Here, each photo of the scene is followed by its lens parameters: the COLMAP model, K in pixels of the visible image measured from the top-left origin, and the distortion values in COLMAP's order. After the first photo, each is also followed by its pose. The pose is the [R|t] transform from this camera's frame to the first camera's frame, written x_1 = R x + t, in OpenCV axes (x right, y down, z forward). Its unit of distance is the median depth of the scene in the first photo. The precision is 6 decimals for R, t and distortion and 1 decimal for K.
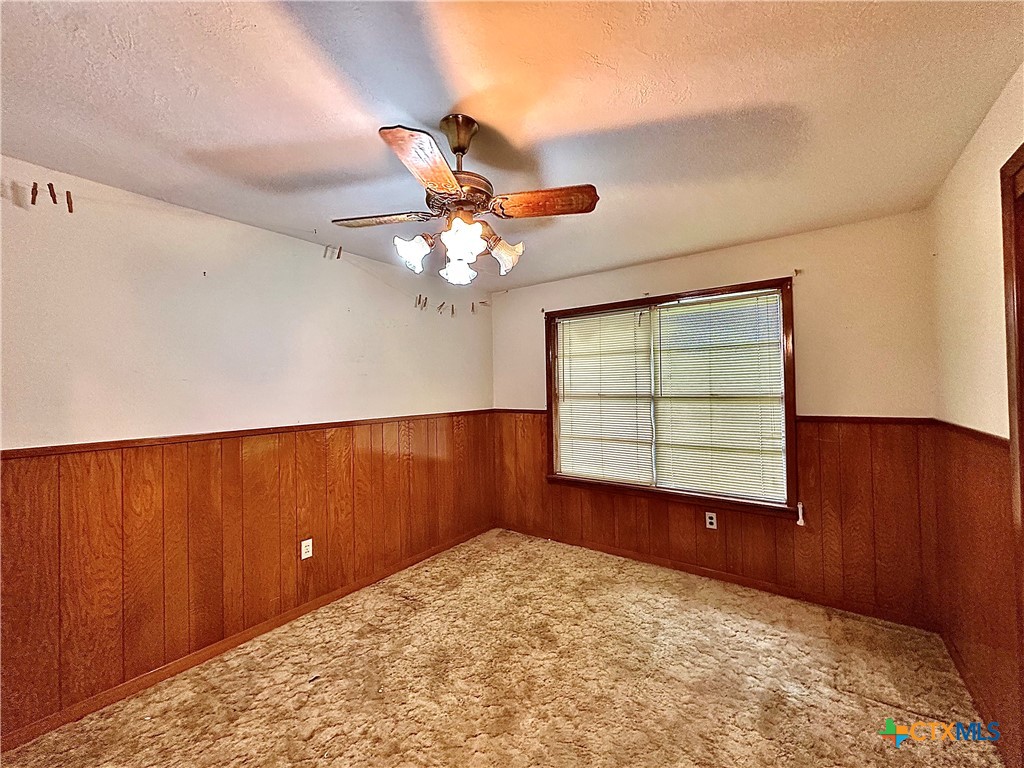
lens RADIAL K [[407.6, 0, 512.0], [0, 407.6, 384.0], [0, 0, 1]] dist [-0.000638, -0.000145]
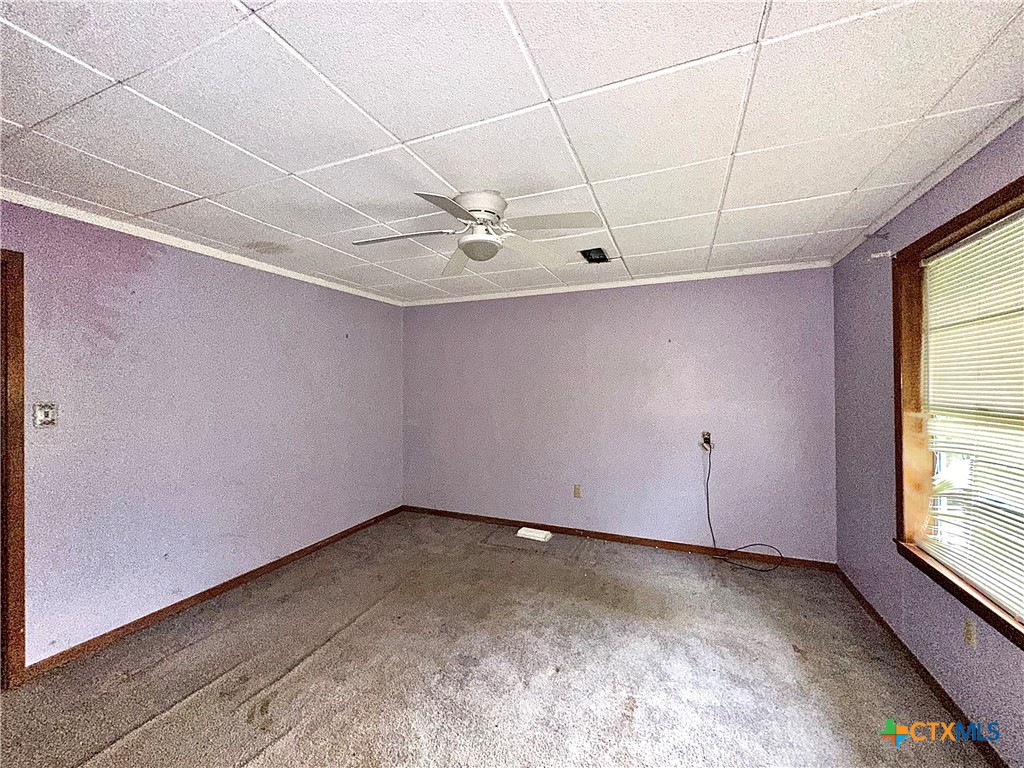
lens RADIAL K [[407.6, 0, 512.0], [0, 407.6, 384.0], [0, 0, 1]] dist [-0.000638, -0.000145]
pose [[0.230780, 0.016785, -0.972861, 0.642873], [0.008748, 0.999775, 0.019324, -0.011665], [0.972967, -0.012970, 0.230582, 0.422310]]
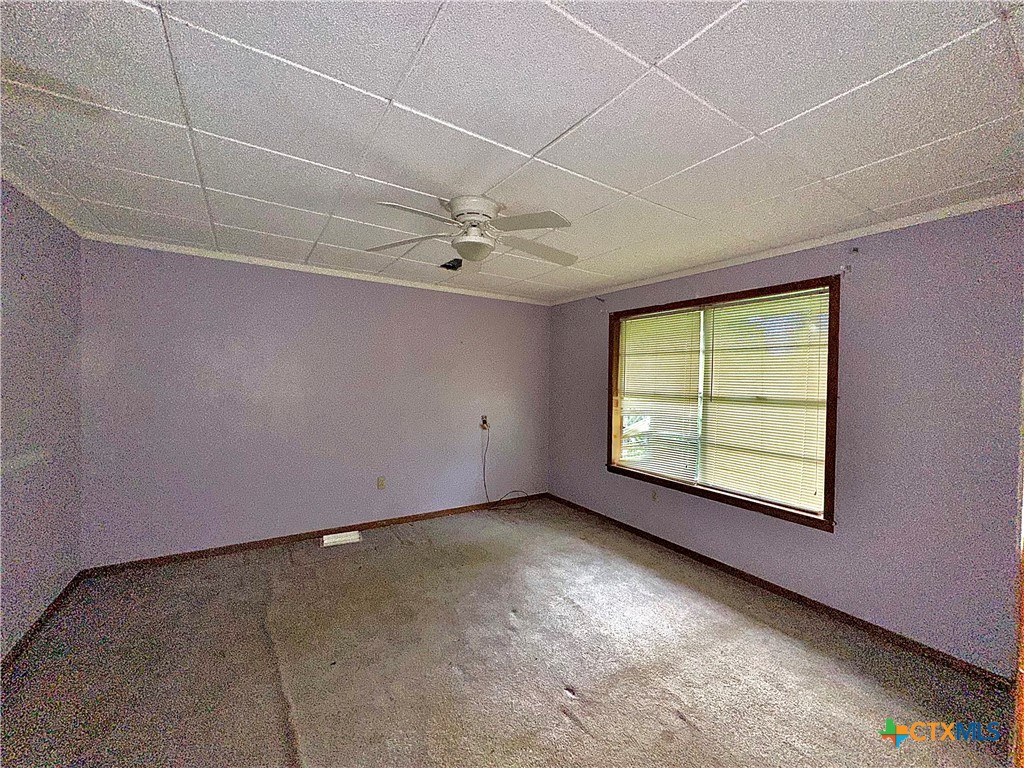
lens RADIAL K [[407.6, 0, 512.0], [0, 407.6, 384.0], [0, 0, 1]] dist [-0.000638, -0.000145]
pose [[0.930575, 0.043607, -0.363496, 0.295463], [-0.035361, 0.998945, 0.029312, -0.012536], [0.364390, -0.014424, 0.931135, -0.118774]]
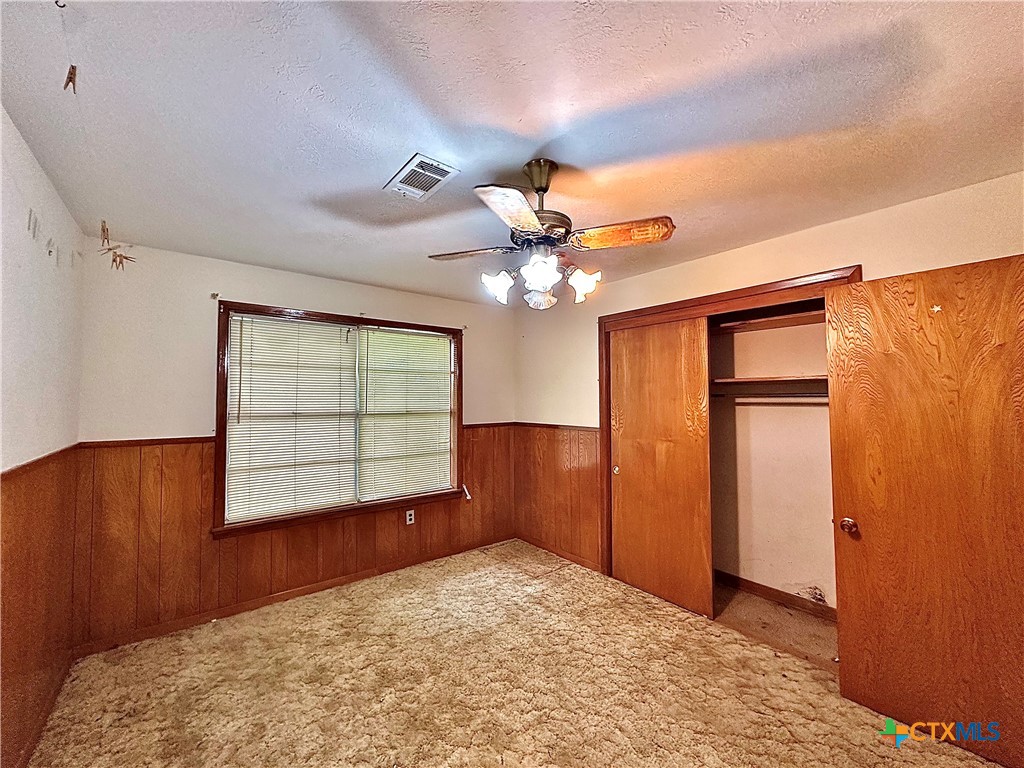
lens RADIAL K [[407.6, 0, 512.0], [0, 407.6, 384.0], [0, 0, 1]] dist [-0.000638, -0.000145]
pose [[0.265772, 0.050355, 0.962720, -0.577698], [-0.010062, 0.998725, -0.049461, 0.003012], [-0.963983, 0.003459, 0.265940, 0.384666]]
